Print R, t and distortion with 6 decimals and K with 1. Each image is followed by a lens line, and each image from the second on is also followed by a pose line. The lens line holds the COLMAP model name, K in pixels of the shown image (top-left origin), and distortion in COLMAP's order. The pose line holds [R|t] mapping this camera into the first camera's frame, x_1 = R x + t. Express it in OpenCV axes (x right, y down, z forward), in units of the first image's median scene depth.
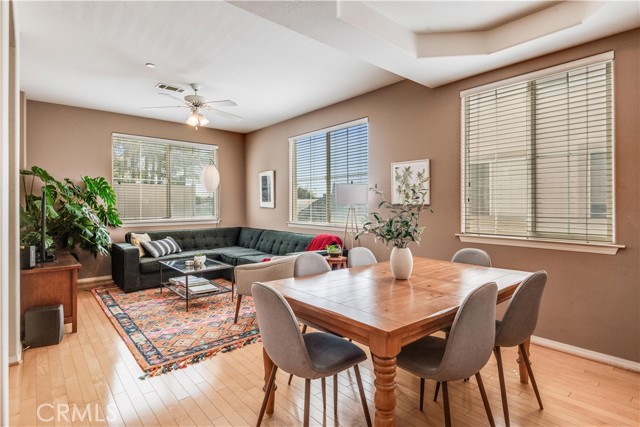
lens RADIAL K [[329.7, 0, 317.8], [0, 329.7, 204.5], [0, 0, 1]] dist [-0.002344, -0.001291]
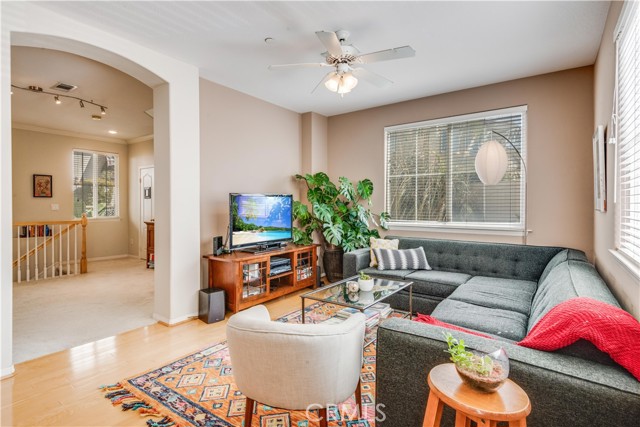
lens RADIAL K [[321.7, 0, 317.8], [0, 321.7, 206.3], [0, 0, 1]] dist [0.018676, -0.001173]
pose [[0.217424, 0.005370, -0.976063, 0.265609], [-0.000315, 0.999985, 0.005431, -0.000185], [0.976077, -0.000873, 0.217422, 0.720888]]
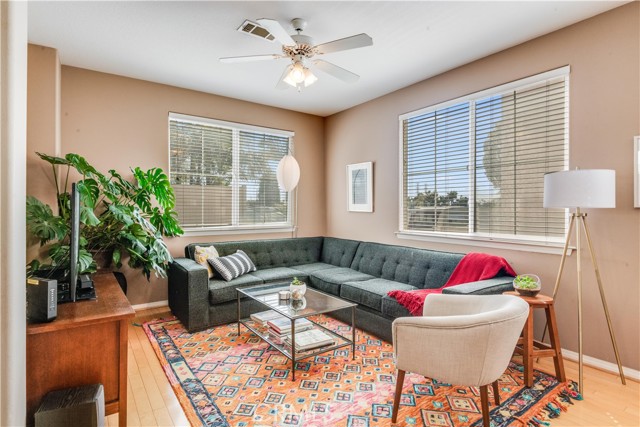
lens RADIAL K [[333.9, 0, 315.1], [0, 333.9, 207.2], [0, 0, 1]] dist [0.017492, 0.000014]
pose [[0.994176, 0.003383, -0.107712, -0.239355], [-0.003475, 0.999994, -0.000669, 0.000435], [0.107709, 0.001039, 0.994182, 0.313717]]
